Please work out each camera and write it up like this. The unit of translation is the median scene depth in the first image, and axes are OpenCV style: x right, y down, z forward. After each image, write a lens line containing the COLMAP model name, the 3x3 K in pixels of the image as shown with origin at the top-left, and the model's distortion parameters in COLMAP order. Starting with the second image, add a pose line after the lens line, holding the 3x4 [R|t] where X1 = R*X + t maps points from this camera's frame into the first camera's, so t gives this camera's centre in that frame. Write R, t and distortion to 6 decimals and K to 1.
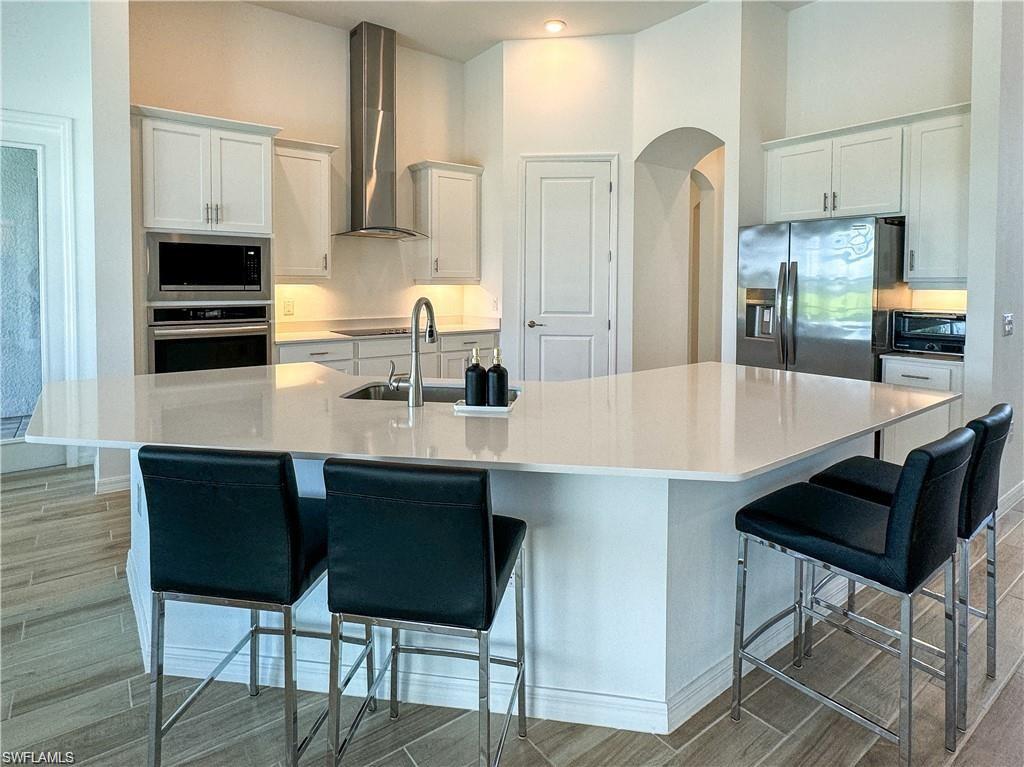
lens RADIAL K [[585.9, 0, 512.2], [0, 585.9, 301.3], [0, 0, 1]] dist [0.002883, 0.000369]
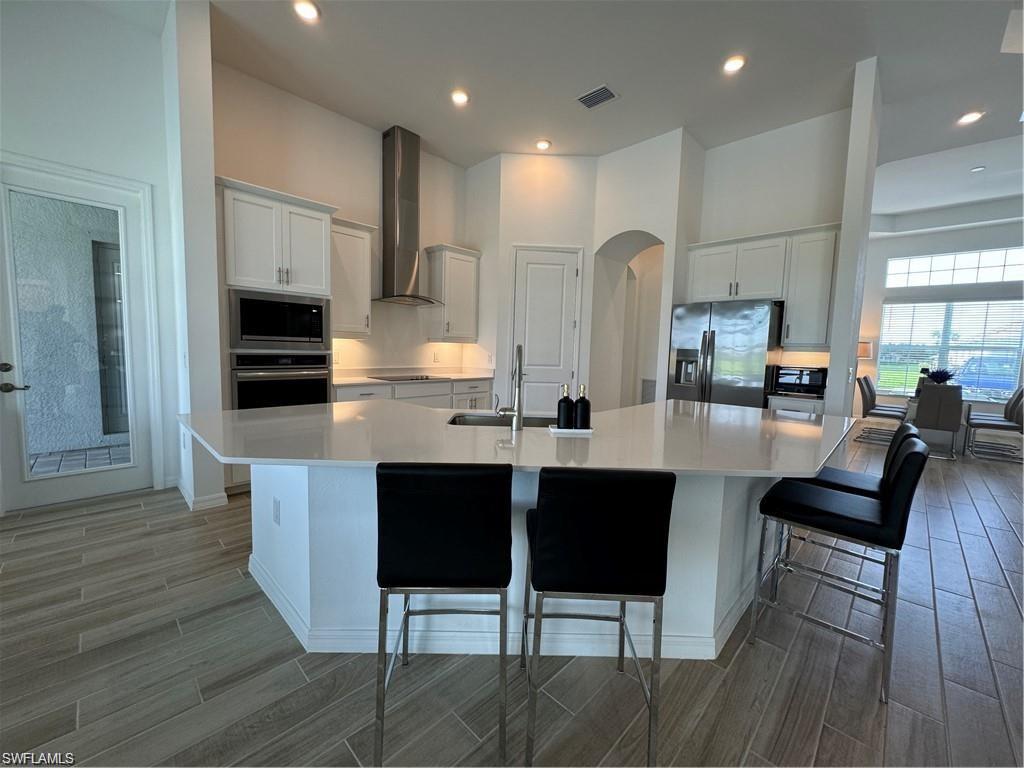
lens RADIAL K [[425.9, 0, 517.3], [0, 425.9, 387.5], [0, 0, 1]] dist [-0.000715, 0.000124]
pose [[0.986874, 0.003328, 0.161459, -0.162492], [-0.013104, 0.998141, 0.059522, 0.016631], [-0.160961, -0.060856, 0.985083, 0.051234]]
